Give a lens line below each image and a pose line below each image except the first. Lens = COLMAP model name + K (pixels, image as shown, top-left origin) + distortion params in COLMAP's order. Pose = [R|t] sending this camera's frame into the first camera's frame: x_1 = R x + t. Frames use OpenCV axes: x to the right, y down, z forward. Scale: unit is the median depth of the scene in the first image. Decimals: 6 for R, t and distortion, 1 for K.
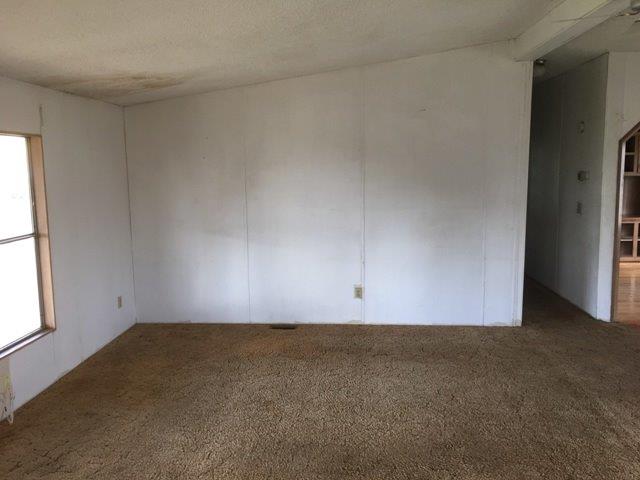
lens RADIAL K [[545.8, 0, 319.0], [0, 545.8, 232.7], [0, 0, 1]] dist [0.087254, -0.117447]
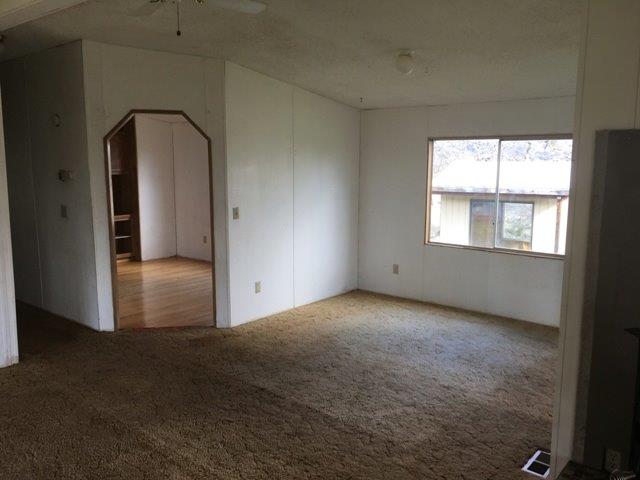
lens RADIAL K [[545.8, 0, 319.0], [0, 545.8, 232.7], [0, 0, 1]] dist [0.087254, -0.117447]
pose [[0.591278, -0.091237, 0.801291, -0.004899], [0.089815, 0.994849, 0.047001, -0.017896], [-0.801451, 0.044178, 0.596426, 0.160076]]
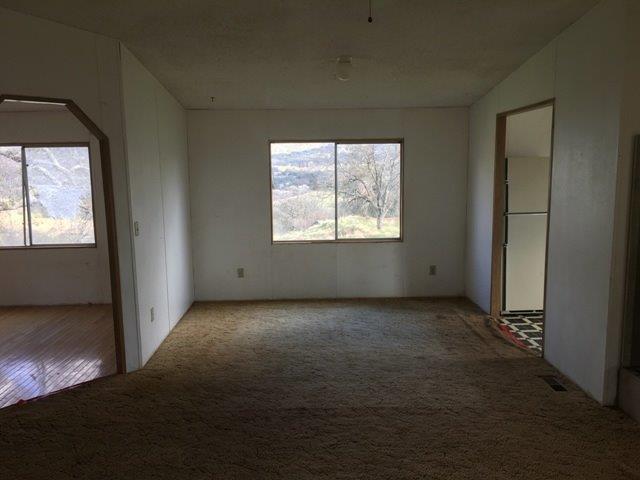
lens RADIAL K [[545.8, 0, 319.0], [0, 545.8, 232.7], [0, 0, 1]] dist [0.087254, -0.117447]
pose [[-0.089009, -0.112807, 0.989622, -0.122469], [0.139286, 0.982393, 0.124511, -0.073836], [-0.986244, 0.148923, -0.071729, 0.631944]]
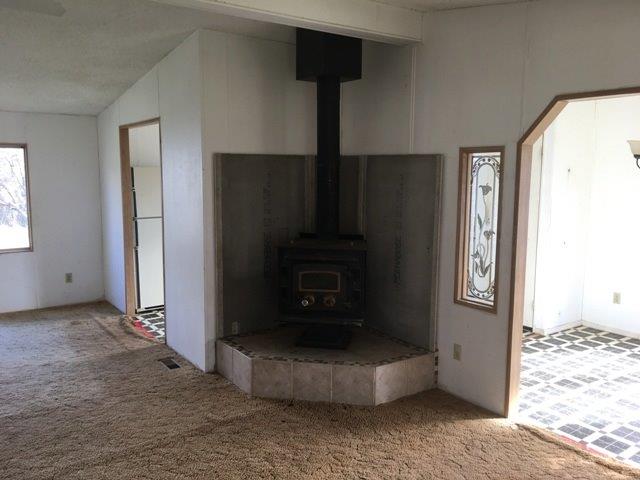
lens RADIAL K [[545.8, 0, 319.0], [0, 545.8, 232.7], [0, 0, 1]] dist [0.087254, -0.117447]
pose [[-0.624417, -0.084124, 0.776548, -0.226255], [0.101341, 0.977055, 0.187332, -0.074706], [-0.774489, 0.195669, -0.601565, 0.596523]]
